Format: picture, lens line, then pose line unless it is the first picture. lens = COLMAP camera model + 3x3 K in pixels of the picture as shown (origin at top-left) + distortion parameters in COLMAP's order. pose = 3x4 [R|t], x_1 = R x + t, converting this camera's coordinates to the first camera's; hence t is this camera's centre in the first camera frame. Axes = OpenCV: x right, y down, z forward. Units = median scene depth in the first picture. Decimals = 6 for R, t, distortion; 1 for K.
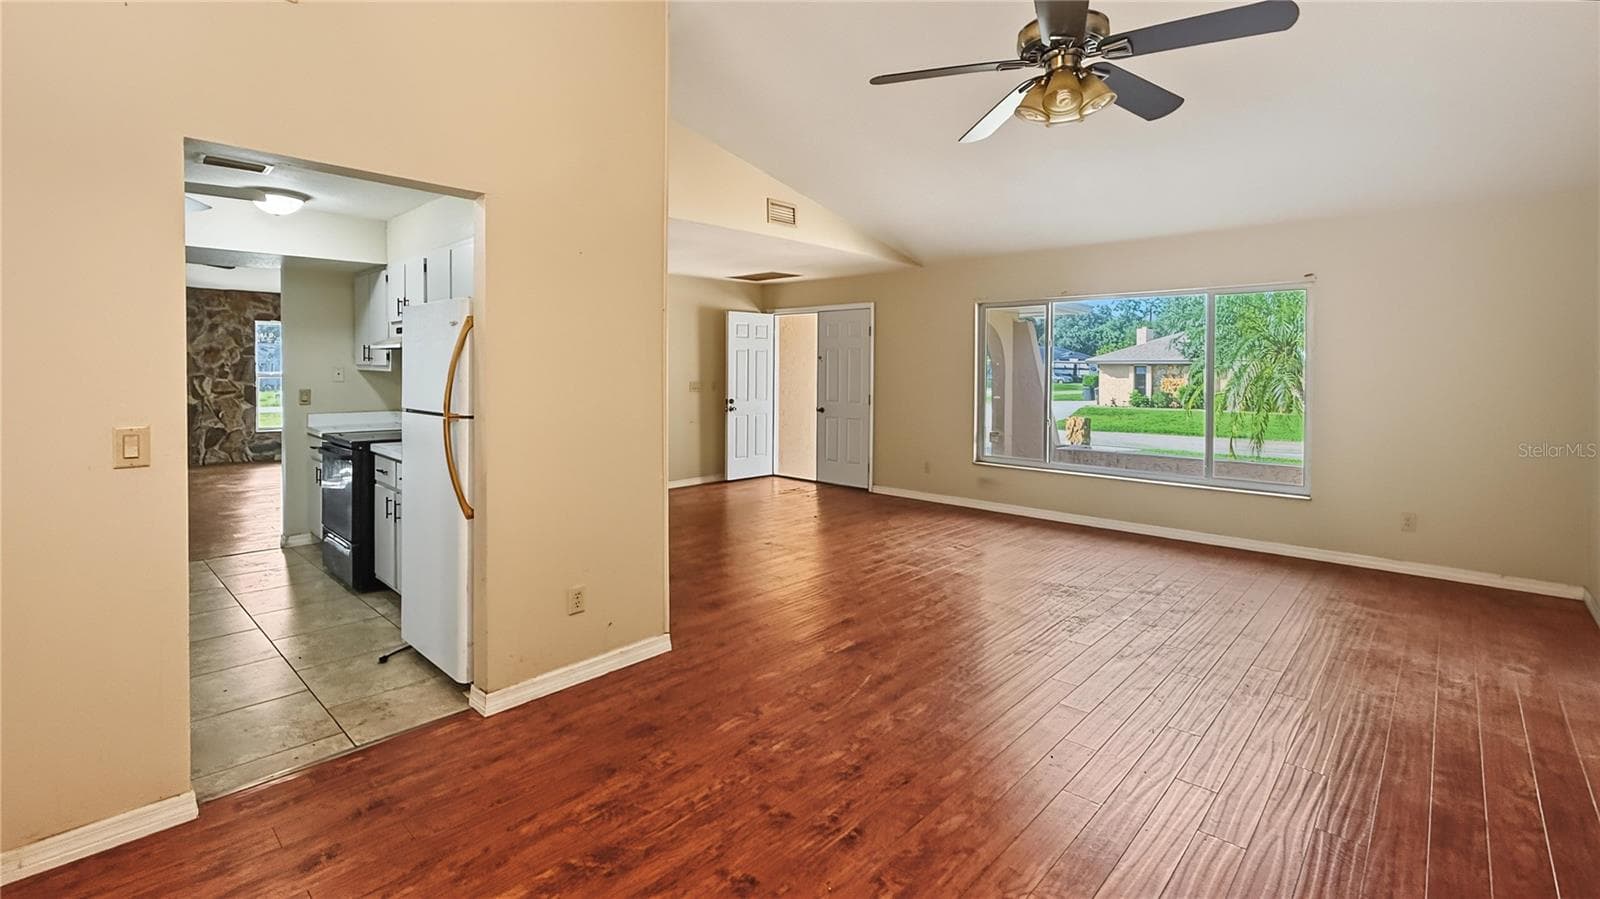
lens RADIAL K [[699.1, 0, 812.9], [0, 699.1, 385.8], [0, 0, 1]] dist [-0.001659, 0.000122]
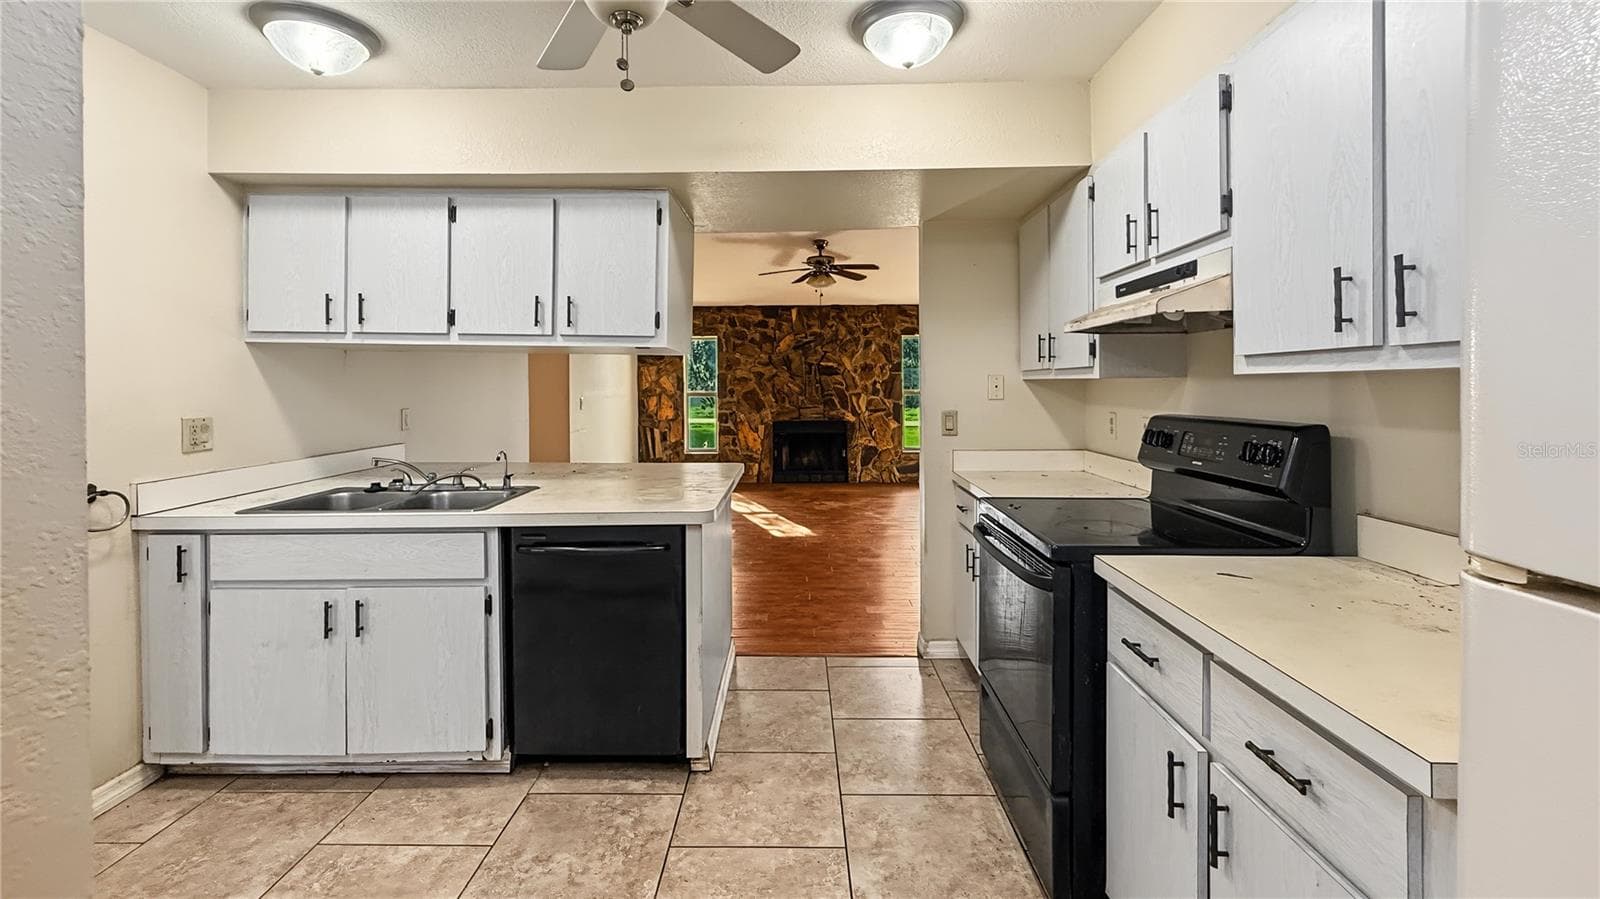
lens RADIAL K [[699.1, 0, 796.1], [0, 699.1, 391.7], [0, 0, 1]] dist [-0.001659, 0.000122]
pose [[0.671920, -0.005597, -0.740603, -0.196716], [-0.007488, 0.999869, -0.014349, -0.001544], [0.740586, 0.015187, 0.671790, 0.263565]]
